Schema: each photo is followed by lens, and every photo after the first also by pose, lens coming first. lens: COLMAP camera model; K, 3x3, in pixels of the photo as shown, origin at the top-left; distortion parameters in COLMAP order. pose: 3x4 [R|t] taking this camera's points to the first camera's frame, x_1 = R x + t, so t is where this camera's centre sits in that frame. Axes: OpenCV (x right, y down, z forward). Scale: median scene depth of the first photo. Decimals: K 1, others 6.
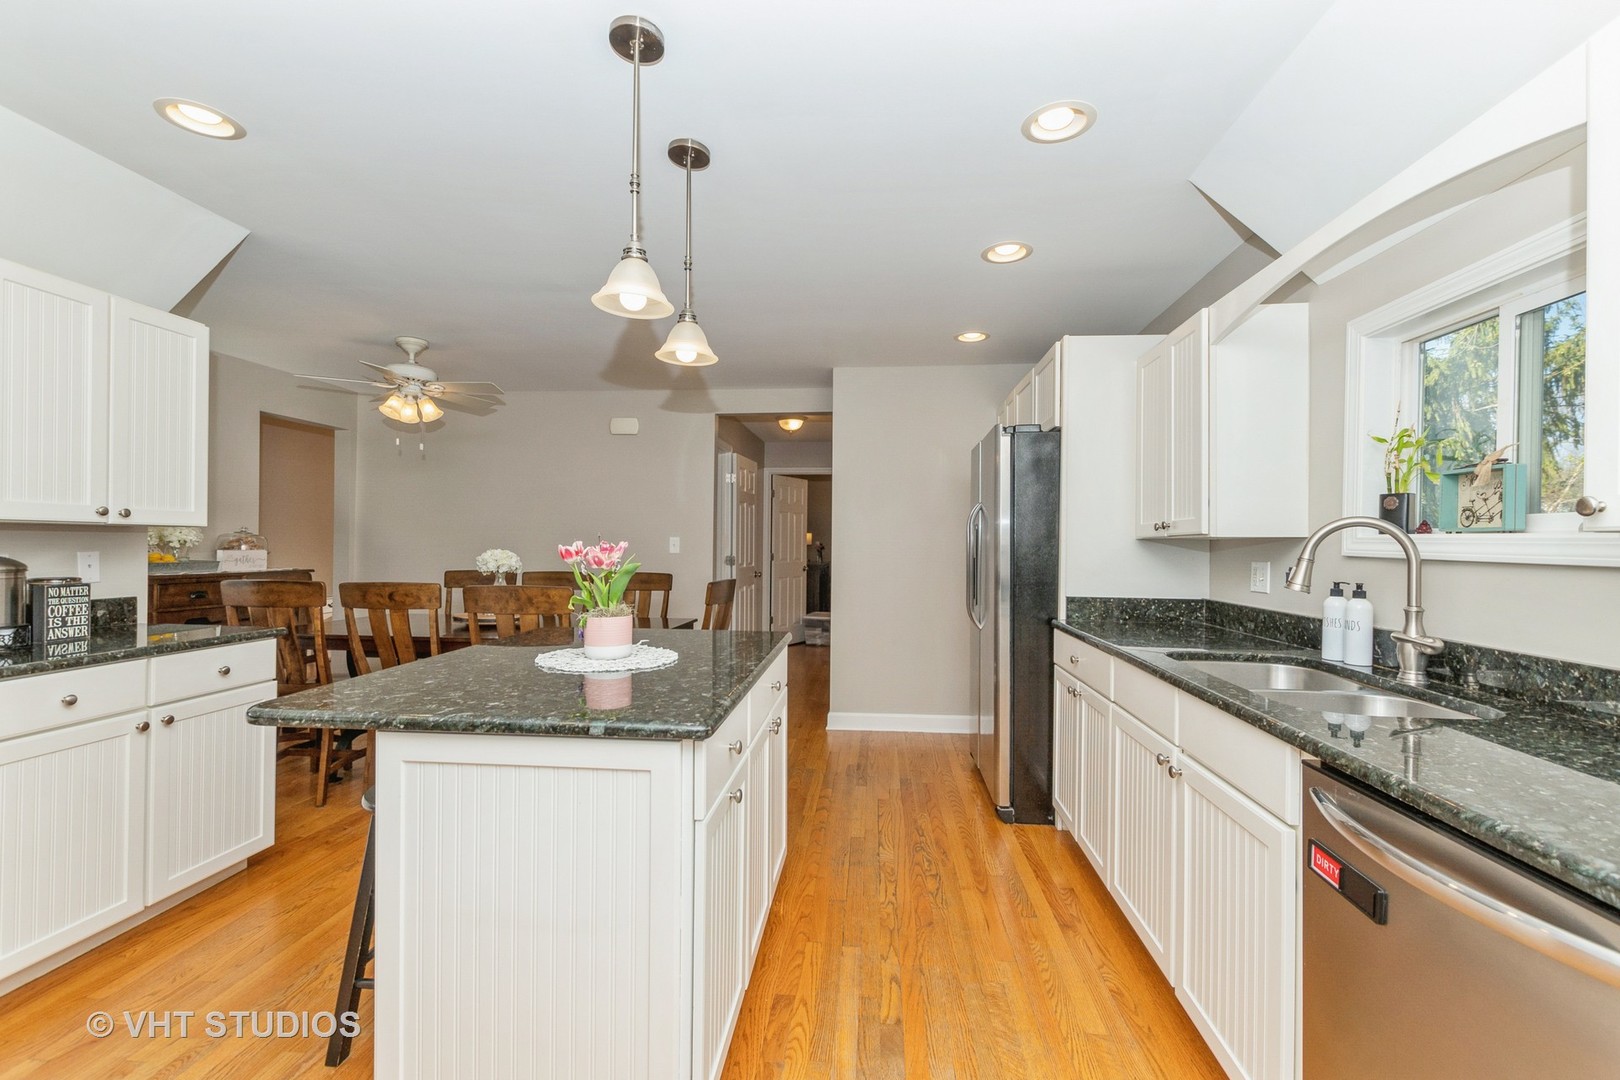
lens RADIAL K [[697.2, 0, 810.8], [0, 697.2, 538.1], [0, 0, 1]] dist [0.006952, -0.002596]
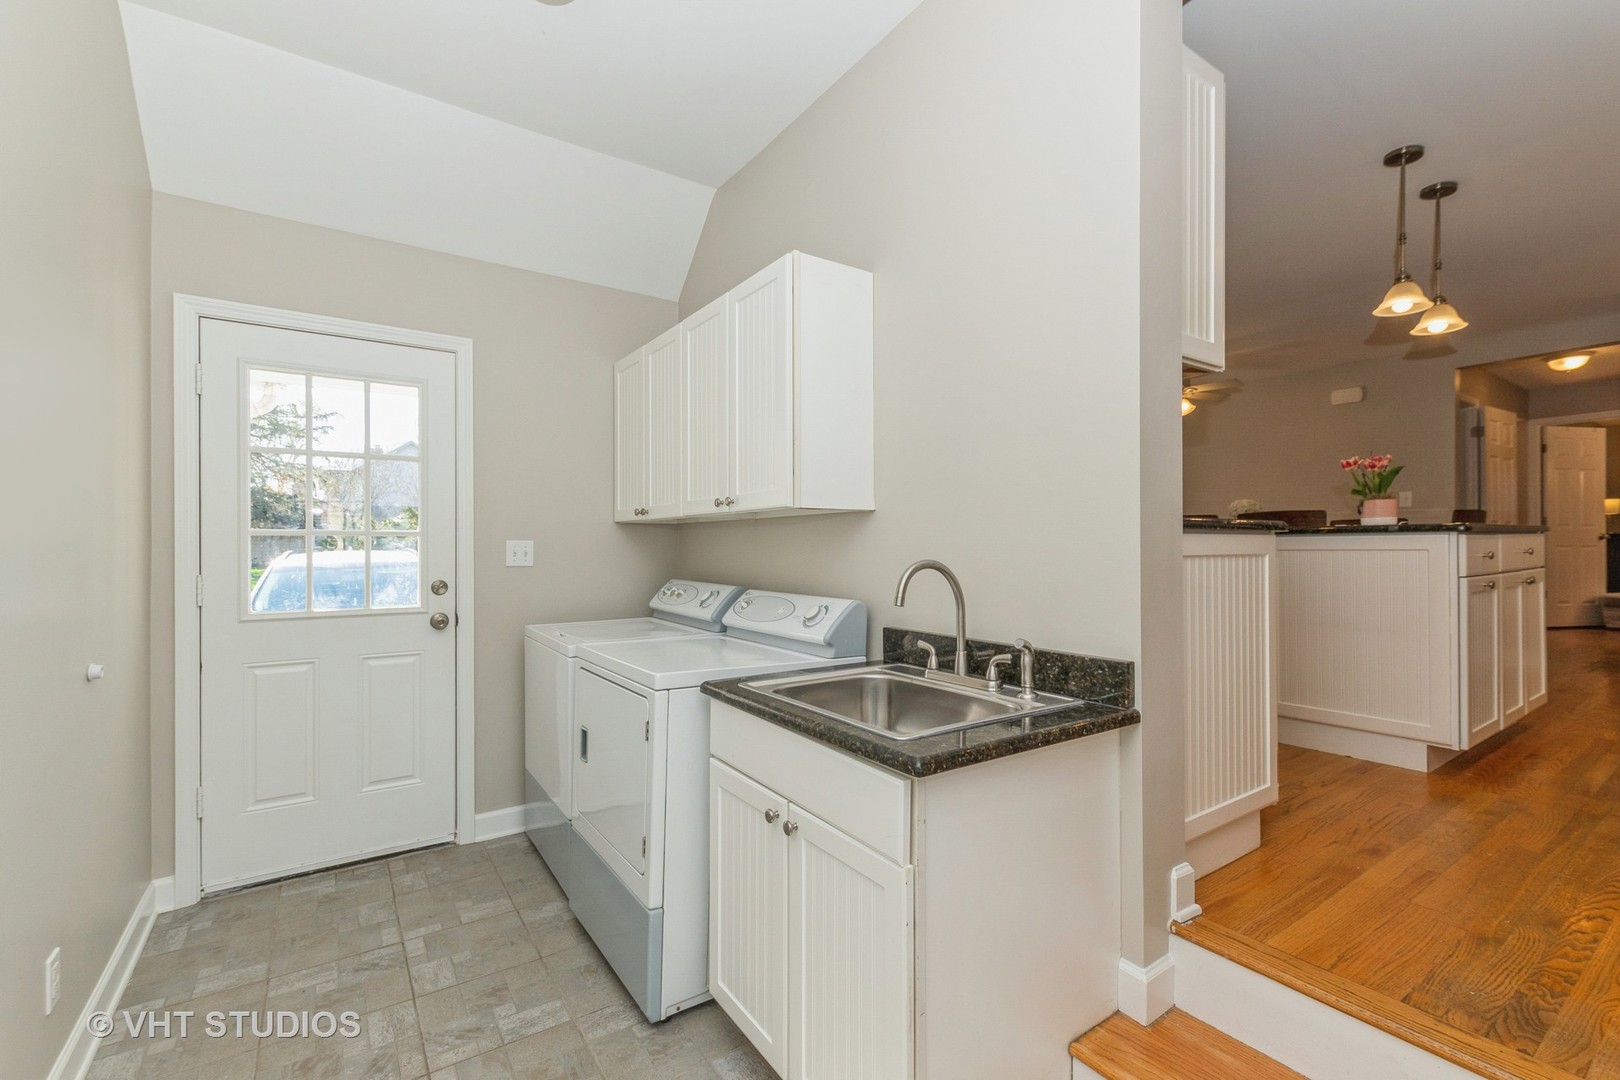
lens RADIAL K [[697.2, 0, 804.0], [0, 697.2, 539.1], [0, 0, 1]] dist [0.006952, -0.002596]
pose [[0.637581, -0.010067, -0.770317, 0.113307], [0.005067, 0.999948, -0.008874, 0.210974], [0.770366, 0.001755, 0.637599, -1.084351]]
